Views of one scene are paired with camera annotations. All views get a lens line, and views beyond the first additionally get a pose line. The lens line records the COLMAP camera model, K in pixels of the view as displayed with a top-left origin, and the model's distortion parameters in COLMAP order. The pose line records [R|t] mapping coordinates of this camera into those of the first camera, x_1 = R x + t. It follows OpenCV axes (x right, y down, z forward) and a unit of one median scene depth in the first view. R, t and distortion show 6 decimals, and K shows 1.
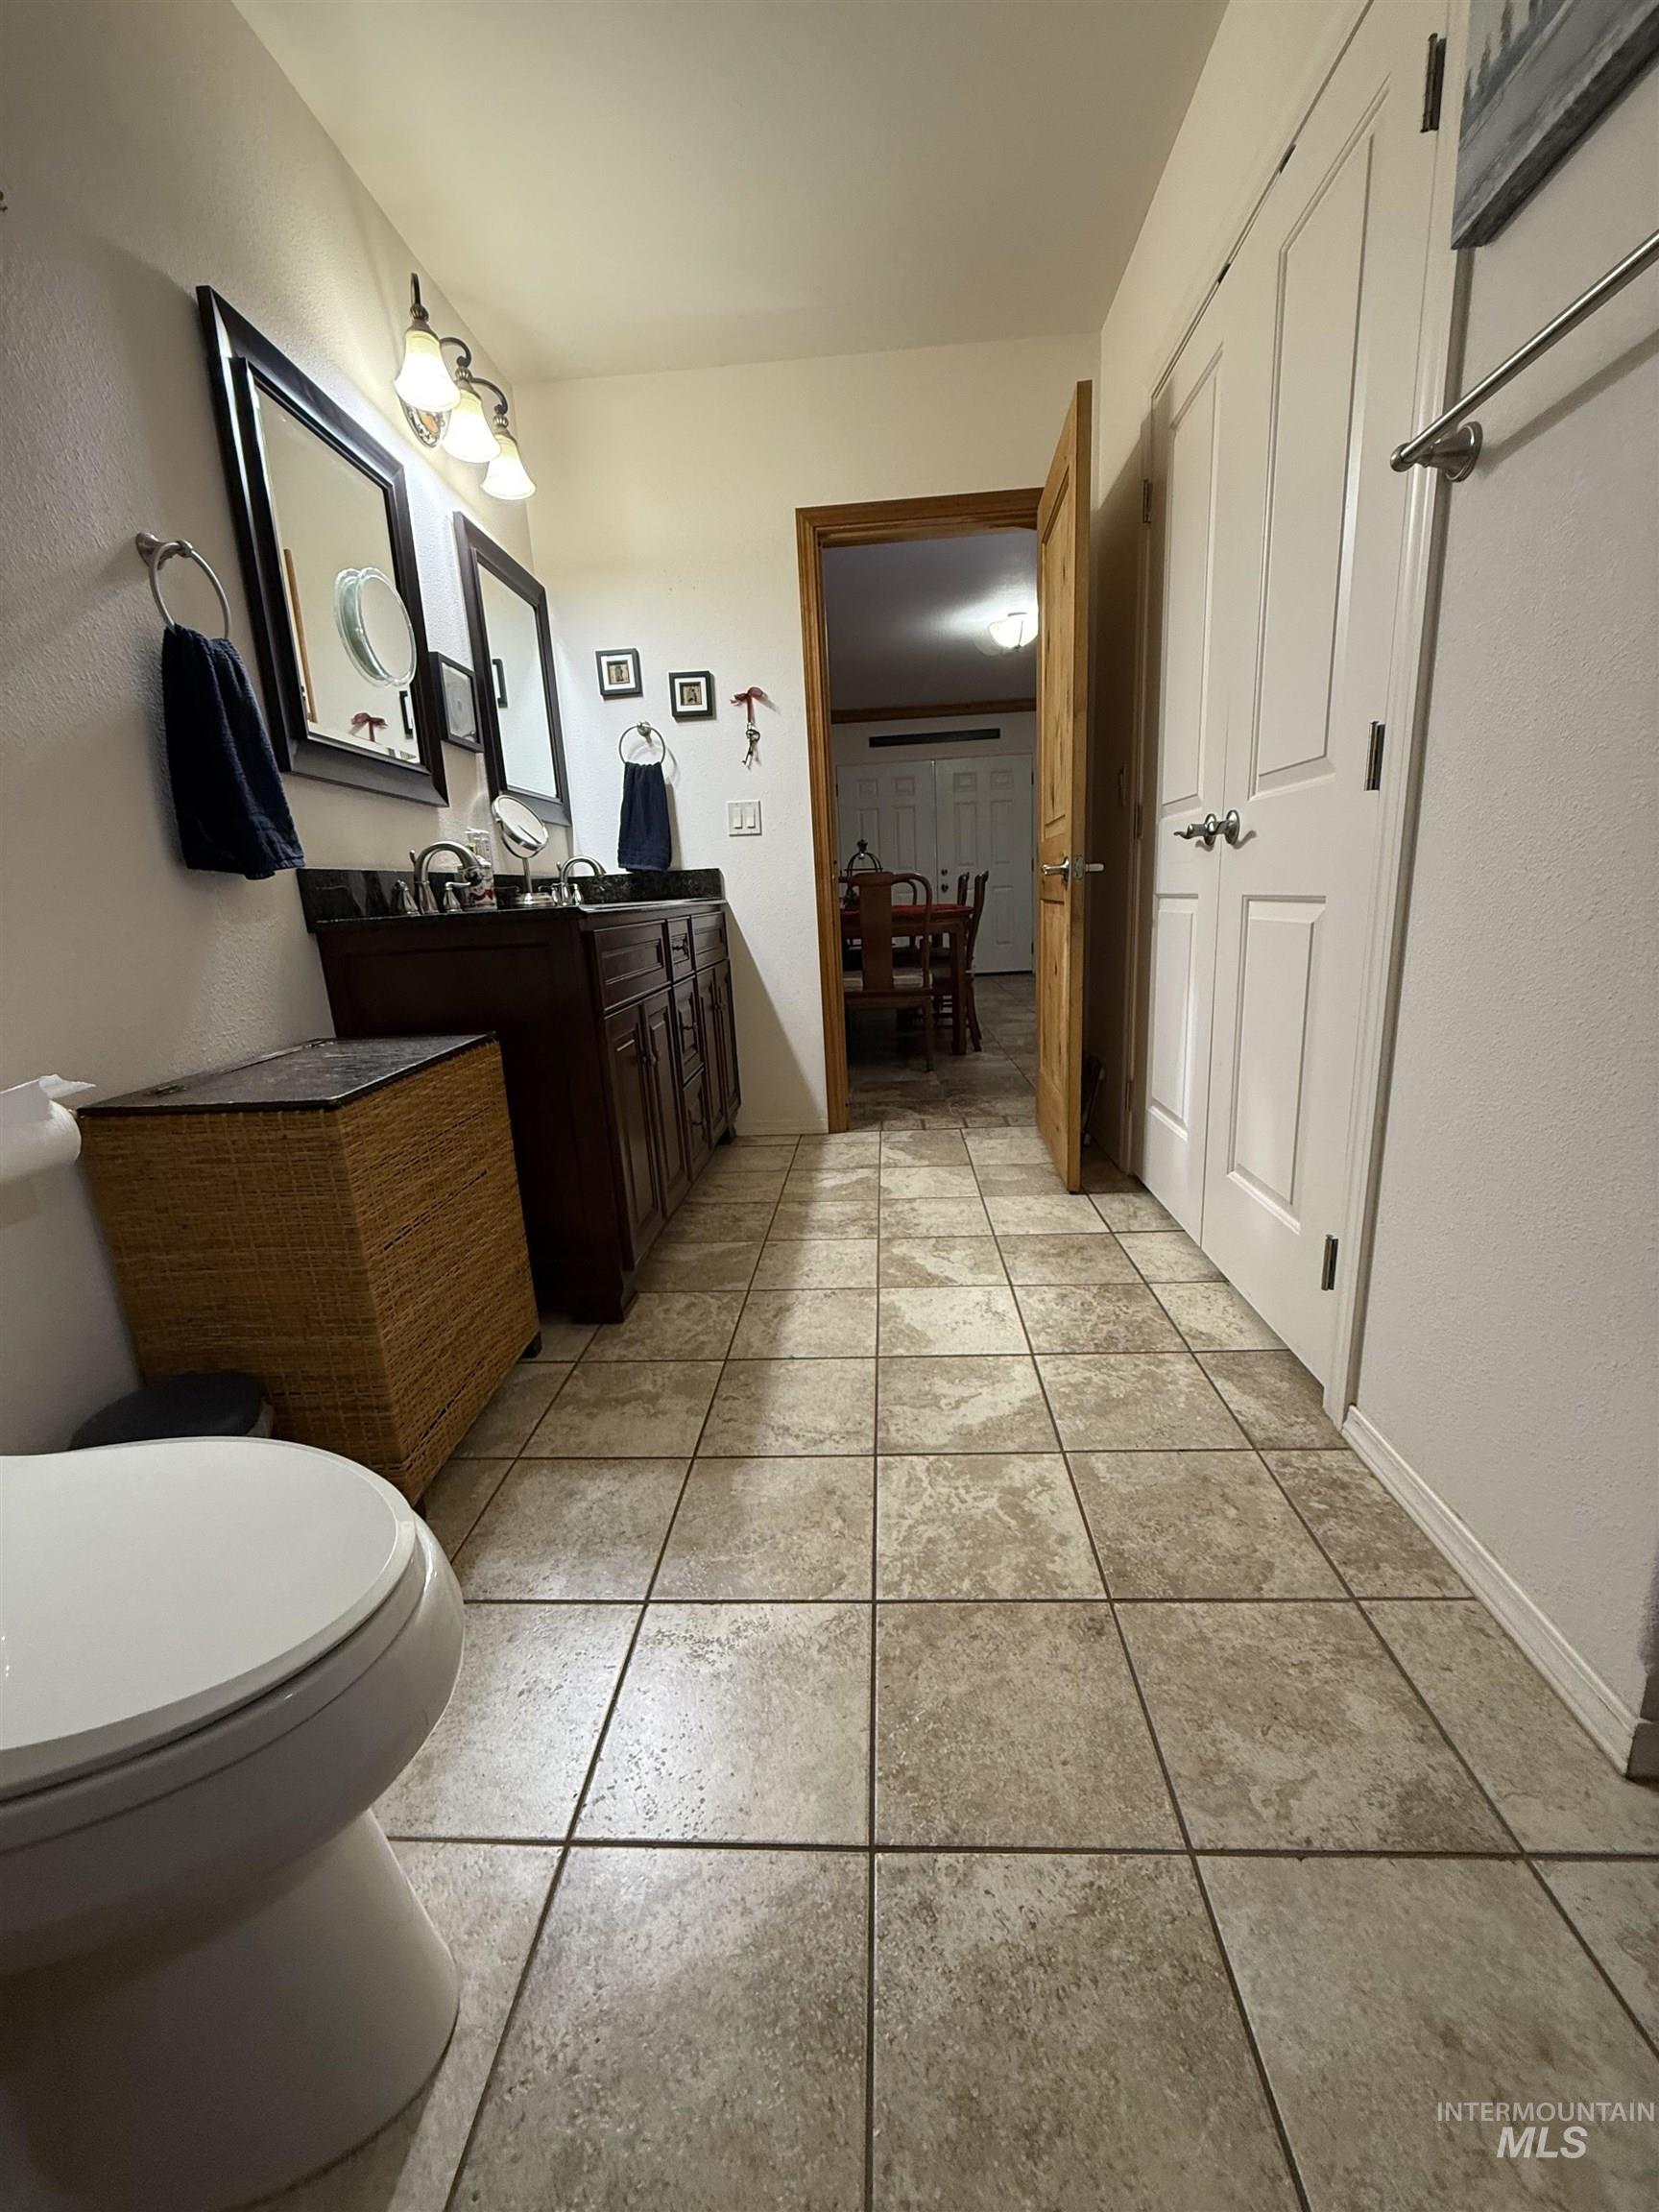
lens RADIAL K [[880.4, 0, 829.5], [0, 880.4, 1106.0], [0, 0, 1]] dist [-0.000682, -0.000140]
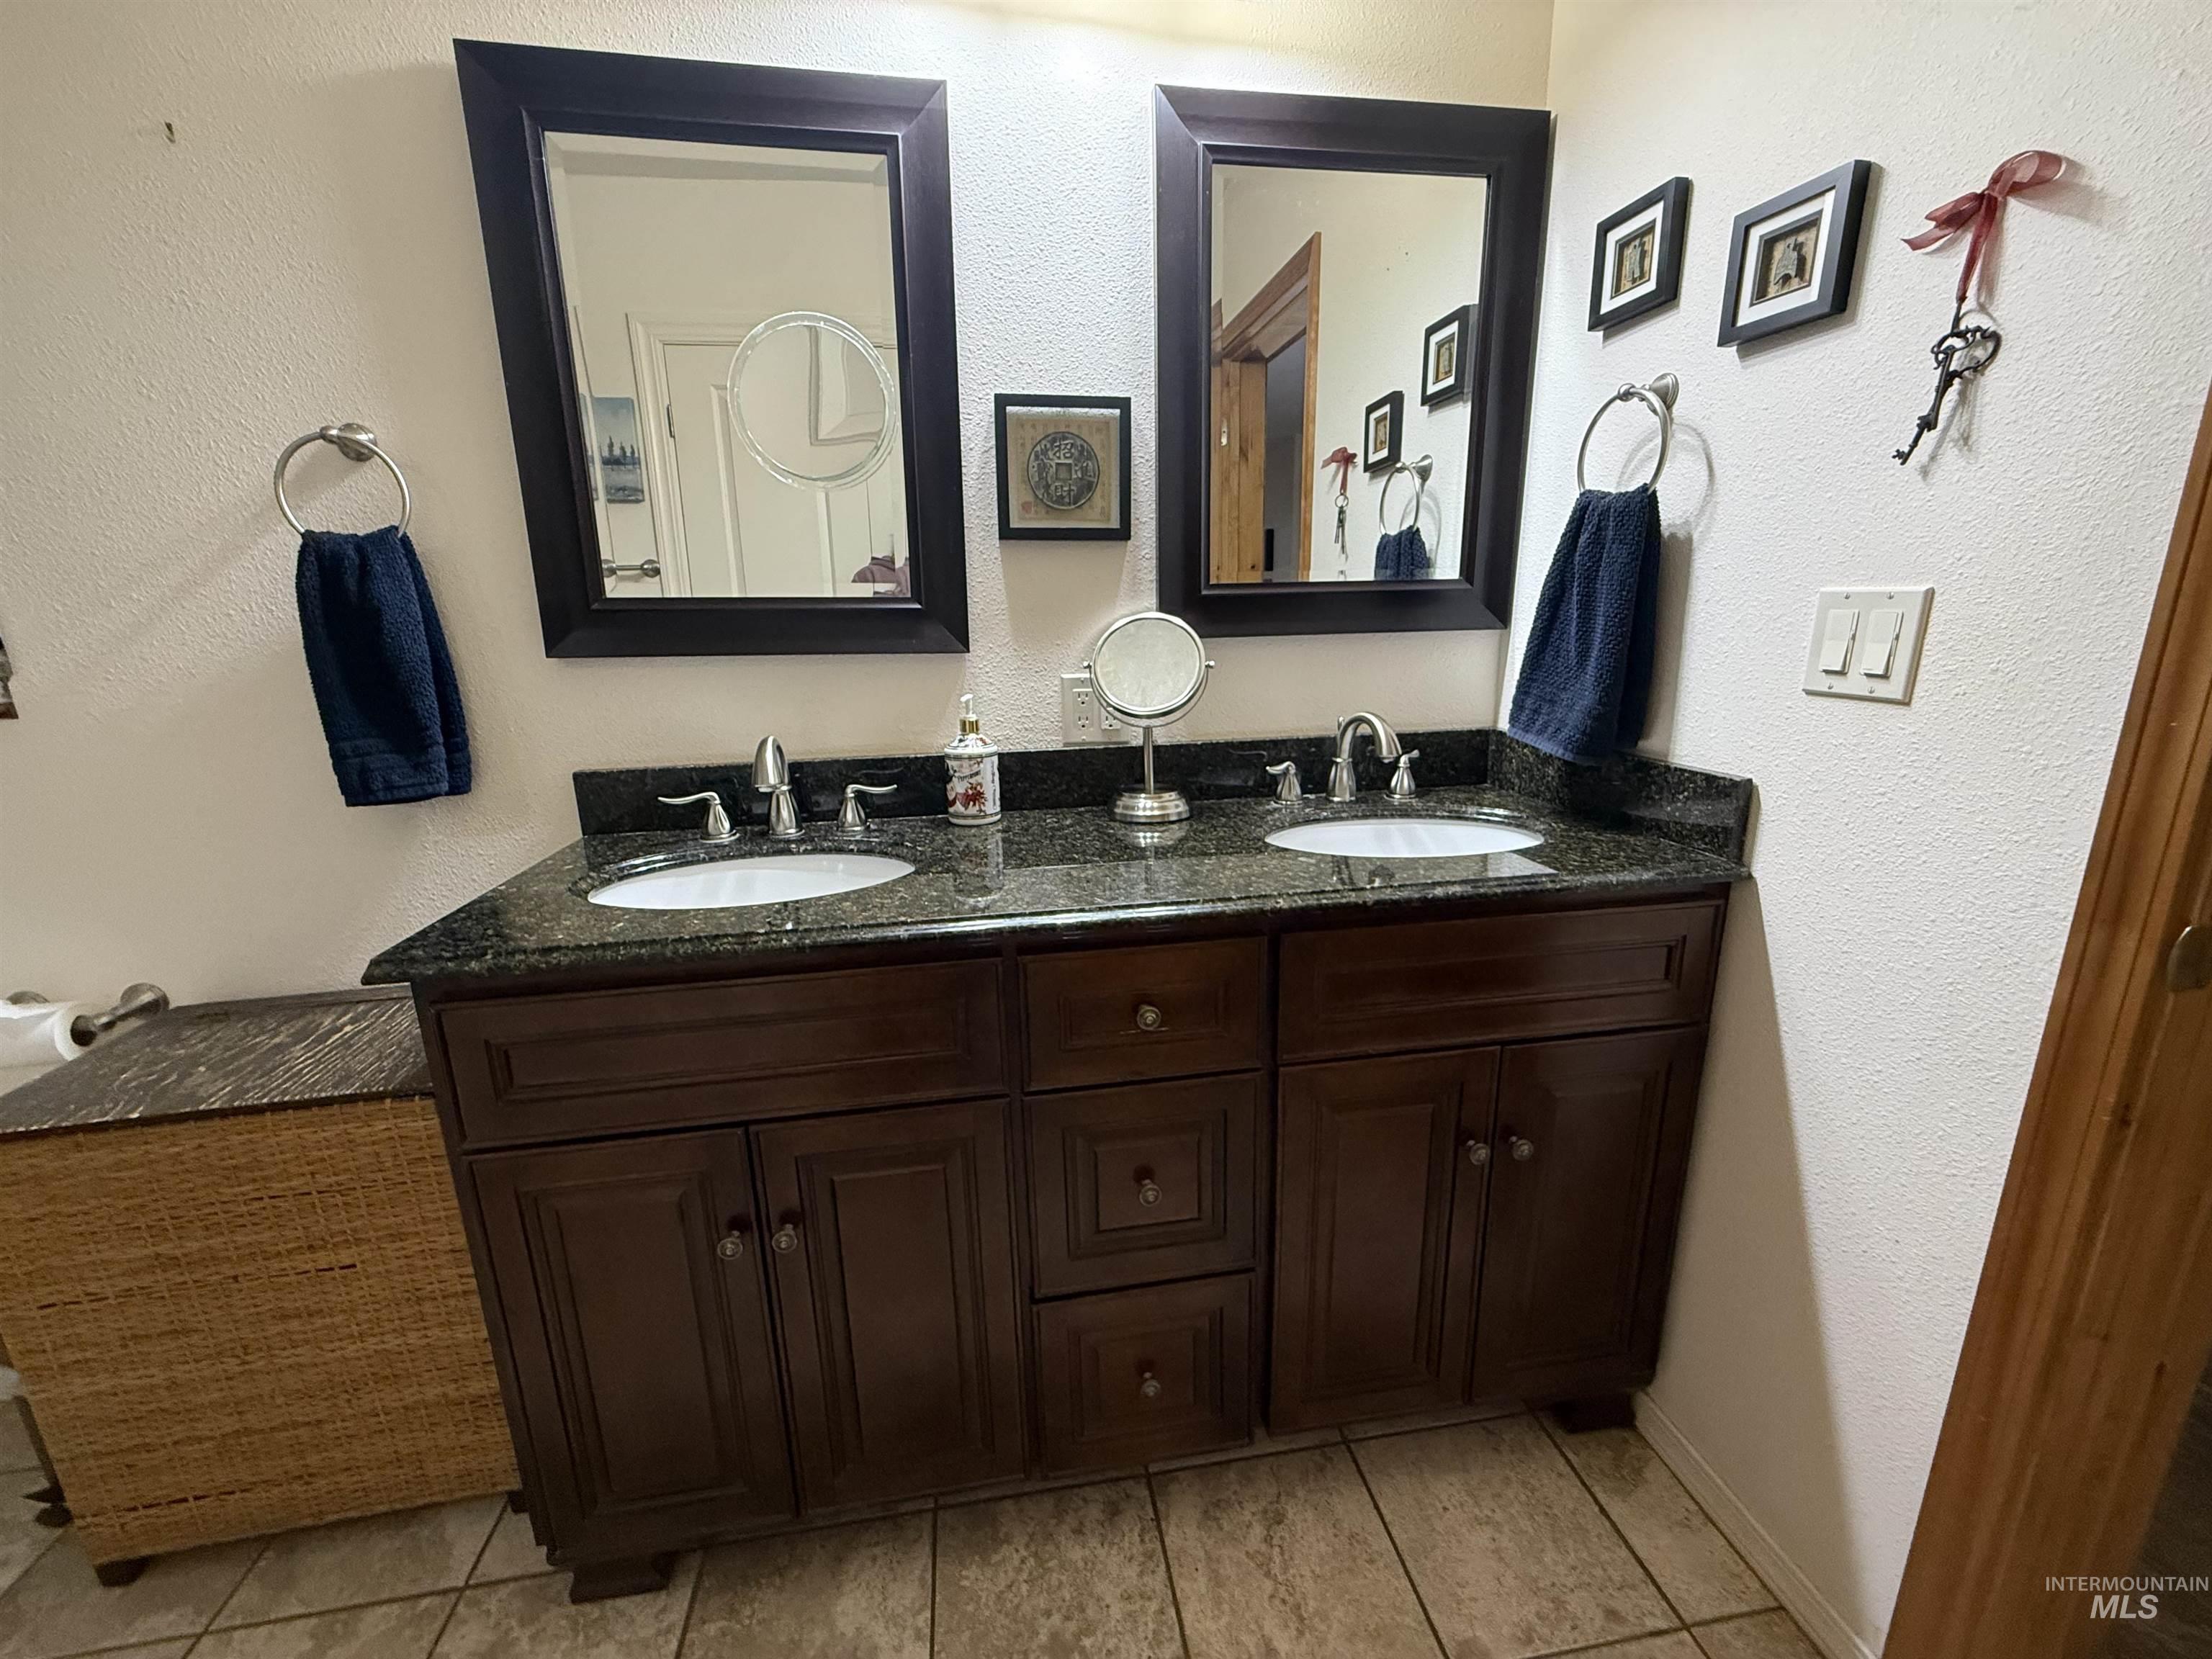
lens RADIAL K [[880.4, 0, 1106.0], [0, 880.4, 829.5], [0, 0, 1]] dist [-0.000682, -0.000140]
pose [[0.214021, 0.281159, -0.935492, 0.153358], [-0.219036, 0.947109, 0.234539, -0.287993], [0.951955, 0.154710, 0.264285, 0.702126]]
